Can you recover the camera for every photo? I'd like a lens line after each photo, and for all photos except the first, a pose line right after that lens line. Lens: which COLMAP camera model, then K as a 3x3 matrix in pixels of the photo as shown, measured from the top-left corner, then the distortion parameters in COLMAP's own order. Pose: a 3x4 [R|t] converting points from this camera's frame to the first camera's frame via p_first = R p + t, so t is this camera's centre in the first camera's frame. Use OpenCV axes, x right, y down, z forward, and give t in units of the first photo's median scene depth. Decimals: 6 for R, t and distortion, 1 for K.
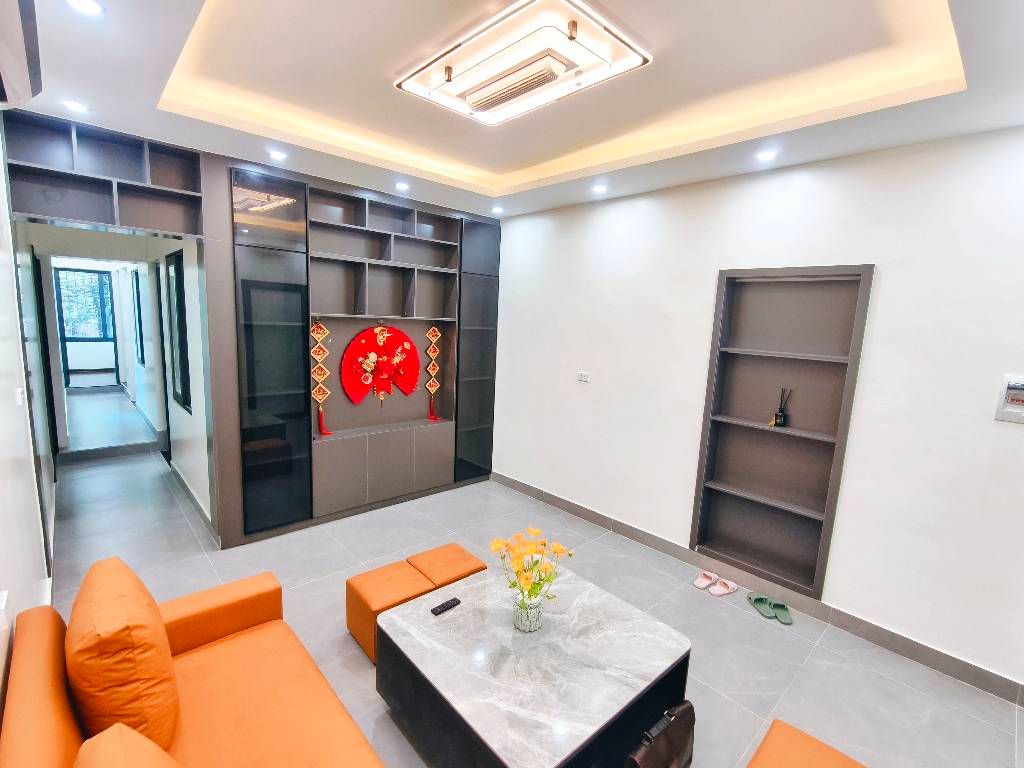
lens RADIAL K [[469.5, 0, 512.3], [0, 469.5, 388.0], [0, 0, 1]] dist [-0.000051, -0.002636]
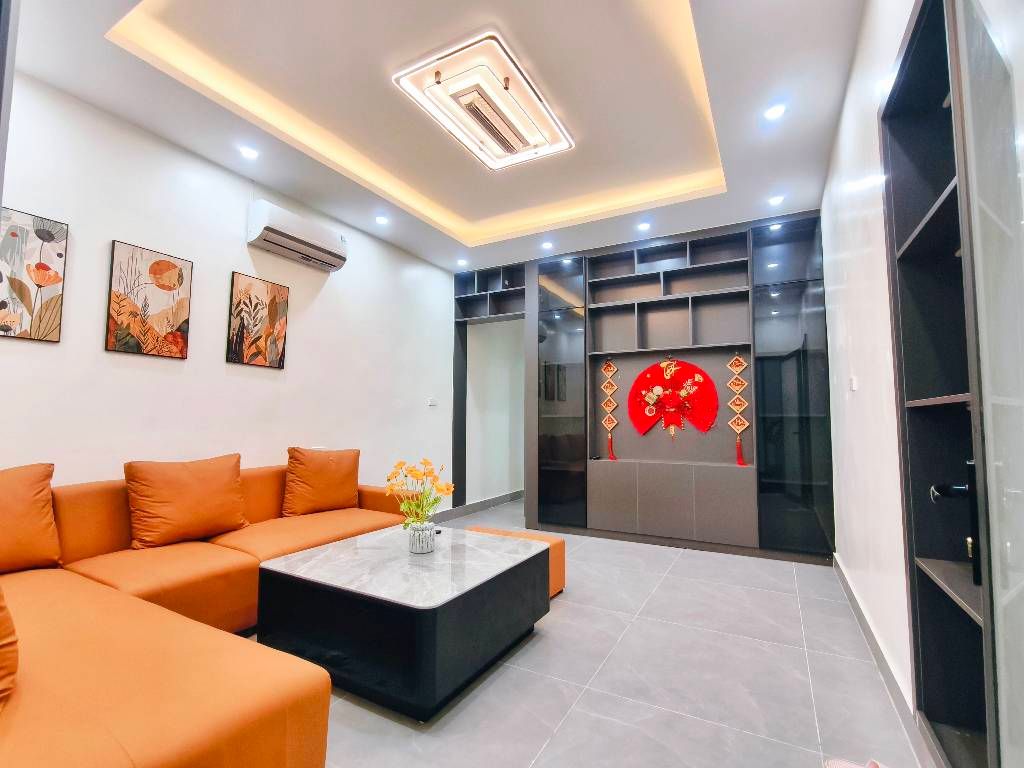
lens RADIAL K [[469.5, 0, 510.2], [0, 469.5, 387.1], [0, 0, 1]] dist [-0.000051, -0.002636]
pose [[0.309291, -0.113839, -0.944129, 0.718183], [-0.129571, 0.978506, -0.160431, 0.167774], [0.942099, 0.171952, 0.287893, 0.492520]]
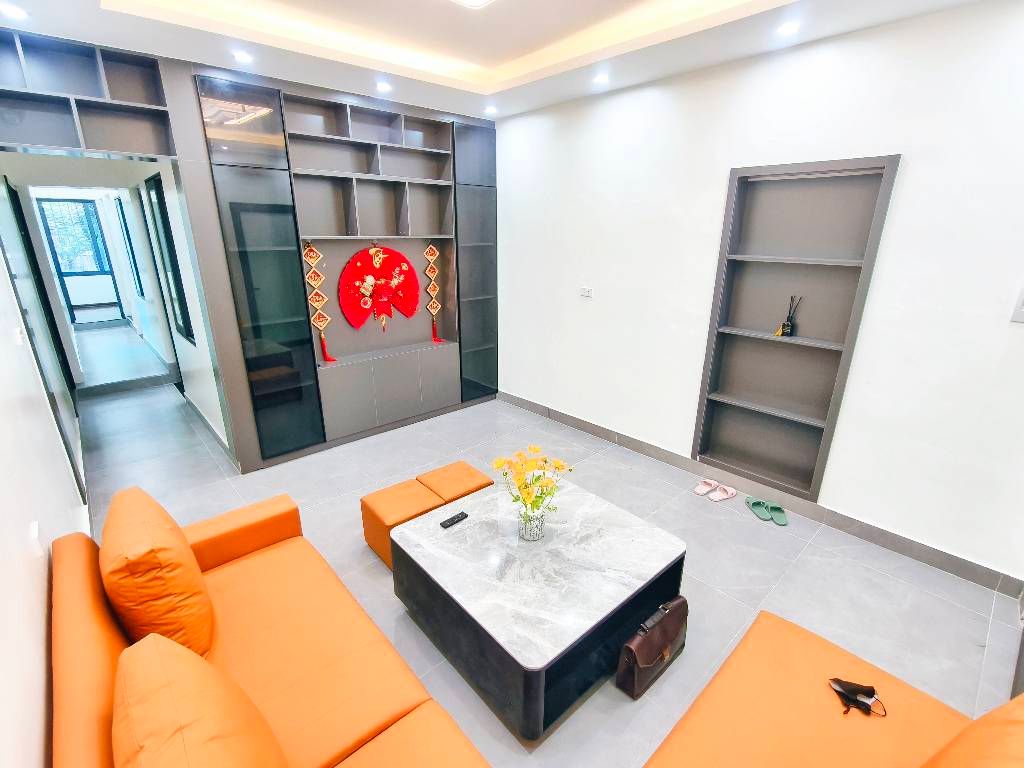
lens RADIAL K [[469.5, 0, 512.6], [0, 469.5, 386.5], [0, 0, 1]] dist [-0.000051, -0.002636]
pose [[0.999062, -0.036816, -0.022809, 0.015566], [0.040162, 0.984651, 0.169851, -0.002659], [0.016206, -0.170608, 0.985206, 0.008328]]
